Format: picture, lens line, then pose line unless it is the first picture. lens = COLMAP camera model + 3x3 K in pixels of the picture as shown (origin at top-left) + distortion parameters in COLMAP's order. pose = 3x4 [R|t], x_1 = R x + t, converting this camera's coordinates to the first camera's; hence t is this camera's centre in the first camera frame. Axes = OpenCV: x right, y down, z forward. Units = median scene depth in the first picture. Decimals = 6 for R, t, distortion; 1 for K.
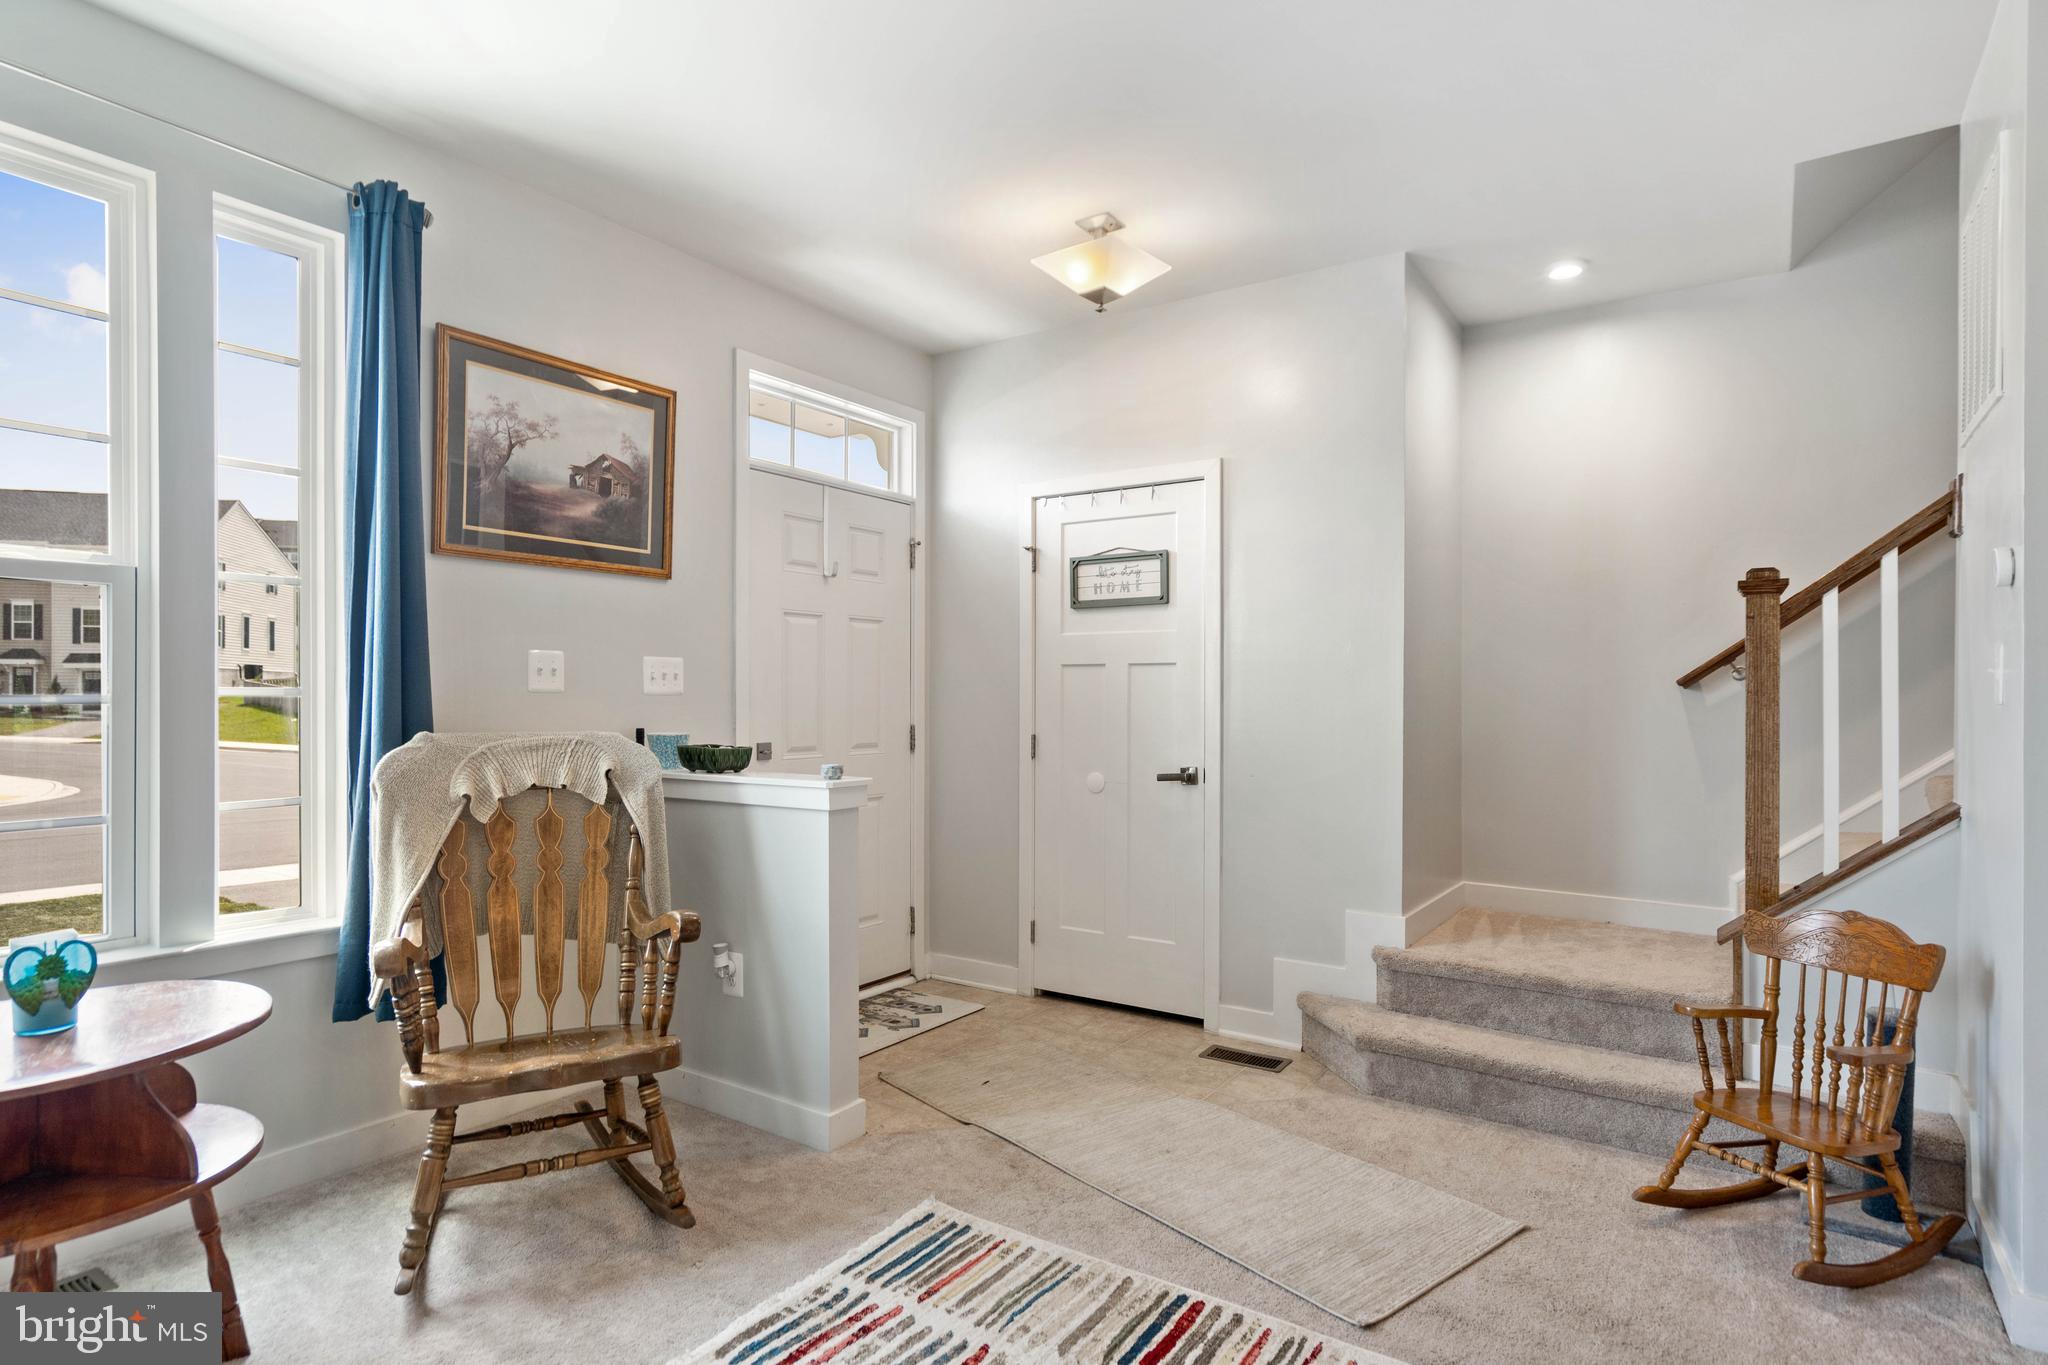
lens RADIAL K [[1078.6, 0, 1028.9], [0, 1078.6, 694.2], [0, 0, 1]] dist [0.003349, 0.002164]
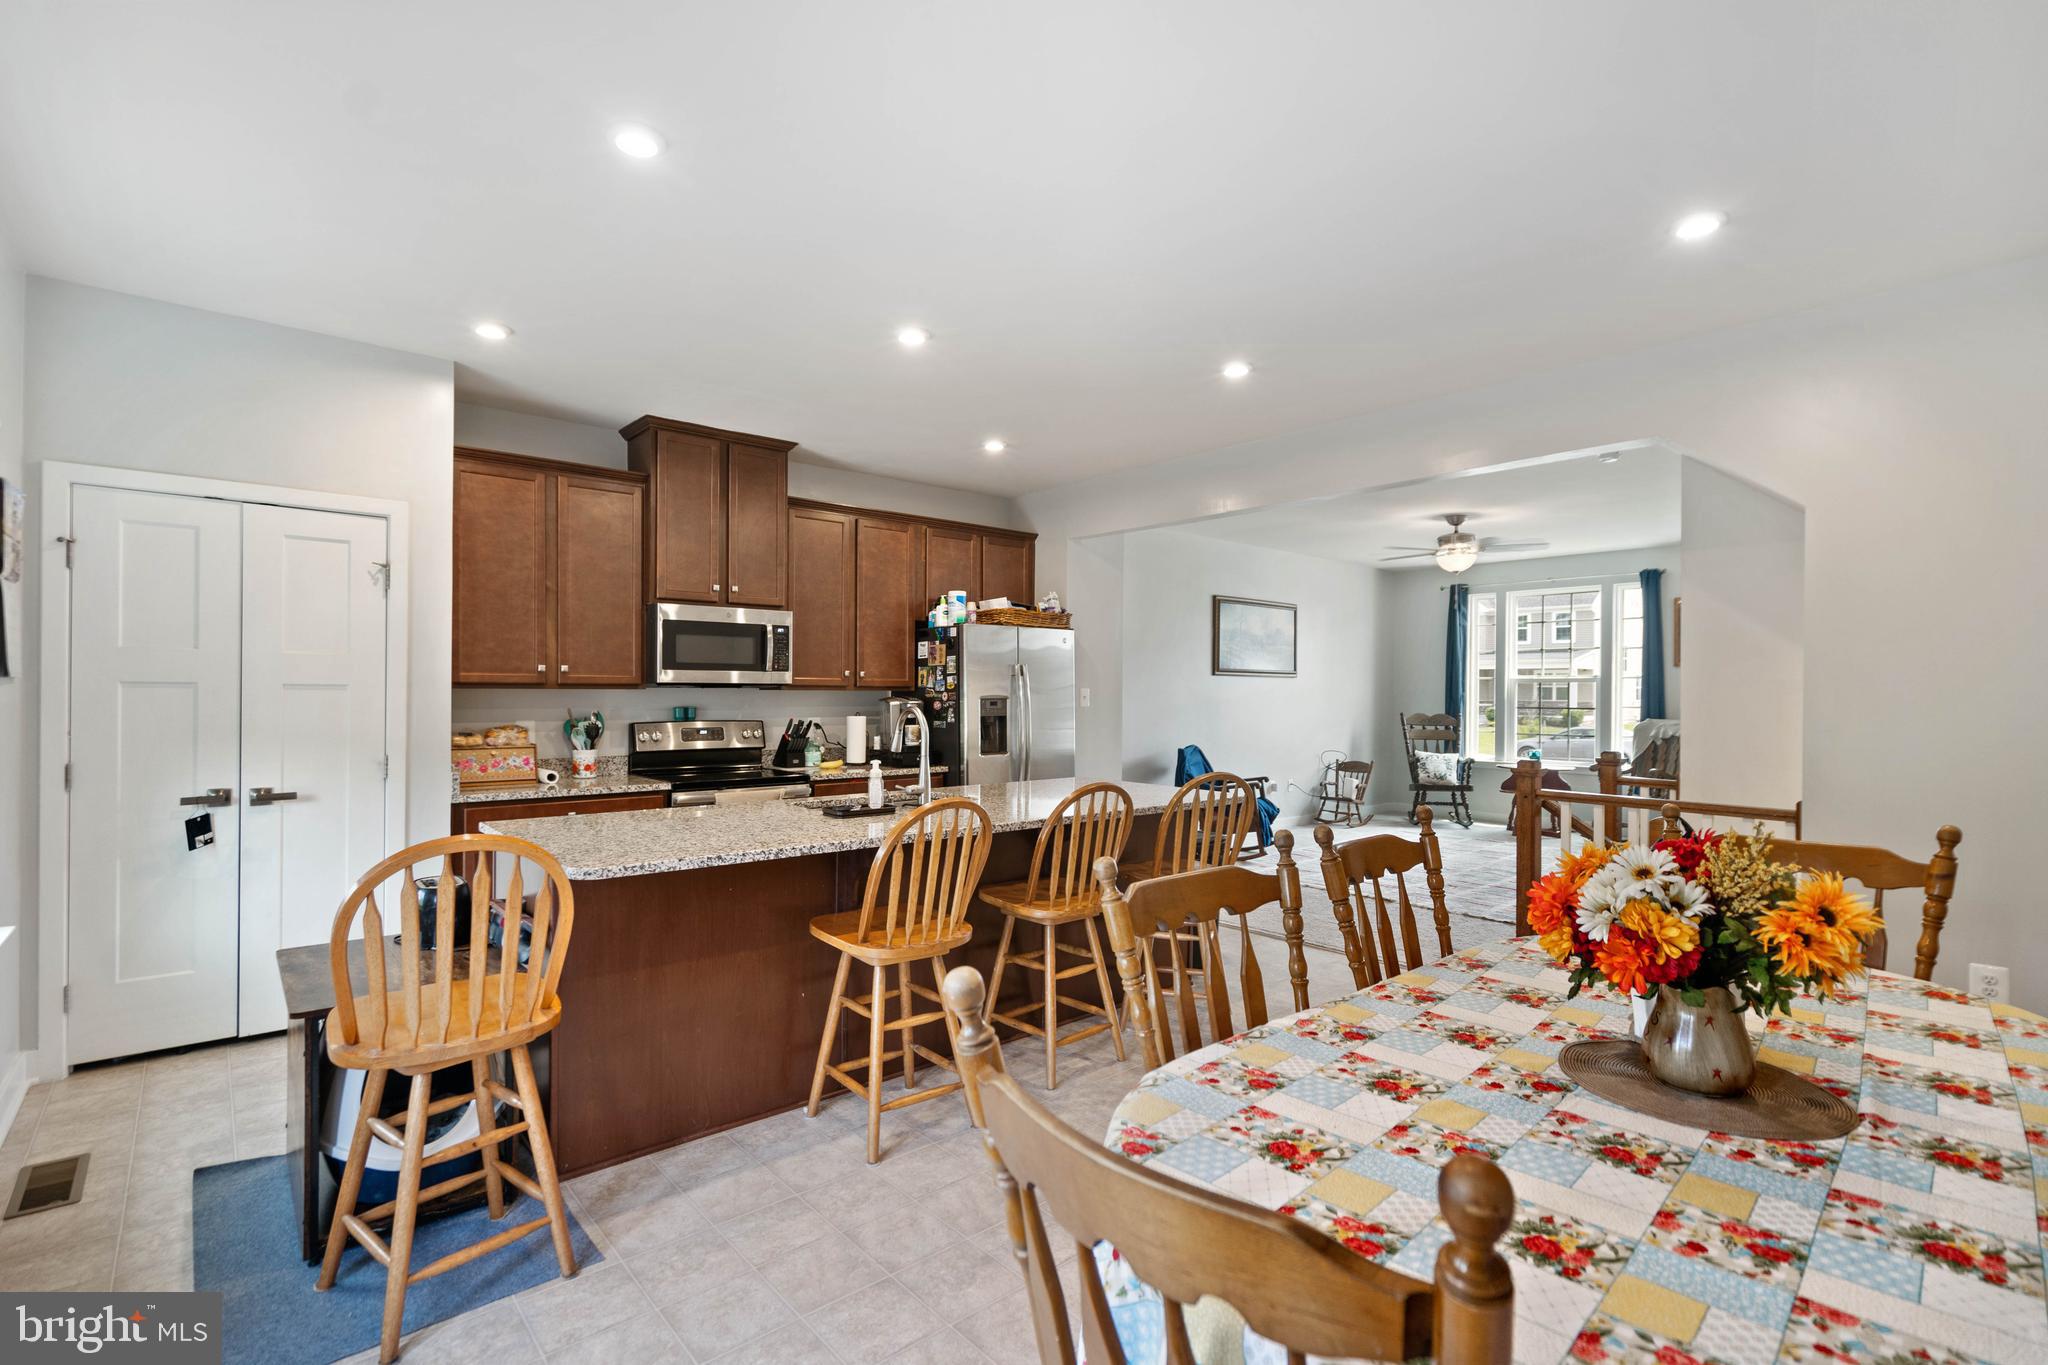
lens RADIAL K [[941.2, 0, 1032.5], [0, 941.2, 690.3], [0, 0, 1]] dist [-0.013478, 0.006254]
pose [[-0.251952, -0.008198, -0.967705, 2.591819], [-0.009207, 0.999939, -0.006074, -0.018659], [0.967696, 0.007379, -0.252012, -0.178986]]
